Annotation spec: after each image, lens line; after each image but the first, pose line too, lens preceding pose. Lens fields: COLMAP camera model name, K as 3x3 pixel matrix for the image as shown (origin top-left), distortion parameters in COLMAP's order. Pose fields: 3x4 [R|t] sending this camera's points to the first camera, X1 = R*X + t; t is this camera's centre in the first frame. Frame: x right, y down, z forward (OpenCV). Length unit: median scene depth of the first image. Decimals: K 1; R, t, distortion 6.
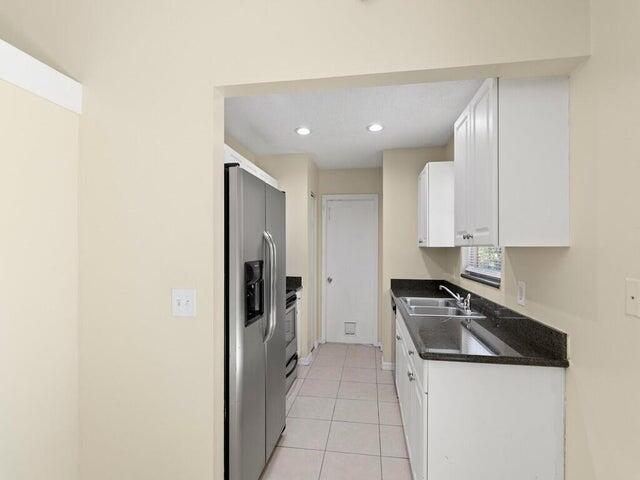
lens RADIAL K [[317.1, 0, 319.6], [0, 317.1, 243.5], [0, 0, 1]] dist [-0.000427, 0.000335]
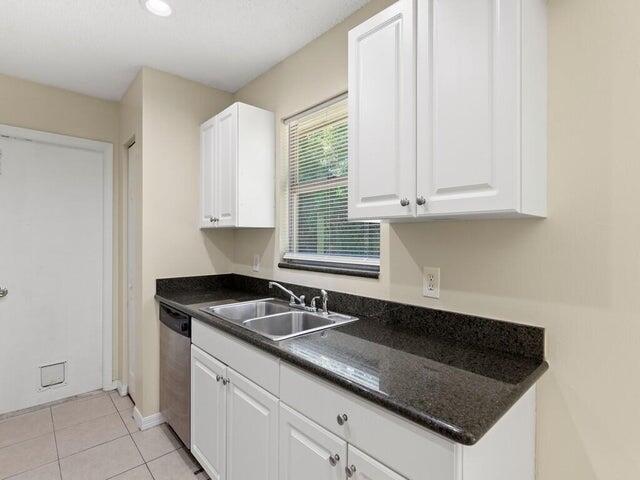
lens RADIAL K [[318.4, 0, 322.0], [0, 318.4, 238.7], [0, 0, 1]] dist [-0.004507, -0.000033]
pose [[0.612171, -0.005212, 0.790708, -0.071085], [-0.007963, 0.999887, 0.012756, 0.021884], [-0.790686, -0.014105, 0.612060, 0.375053]]
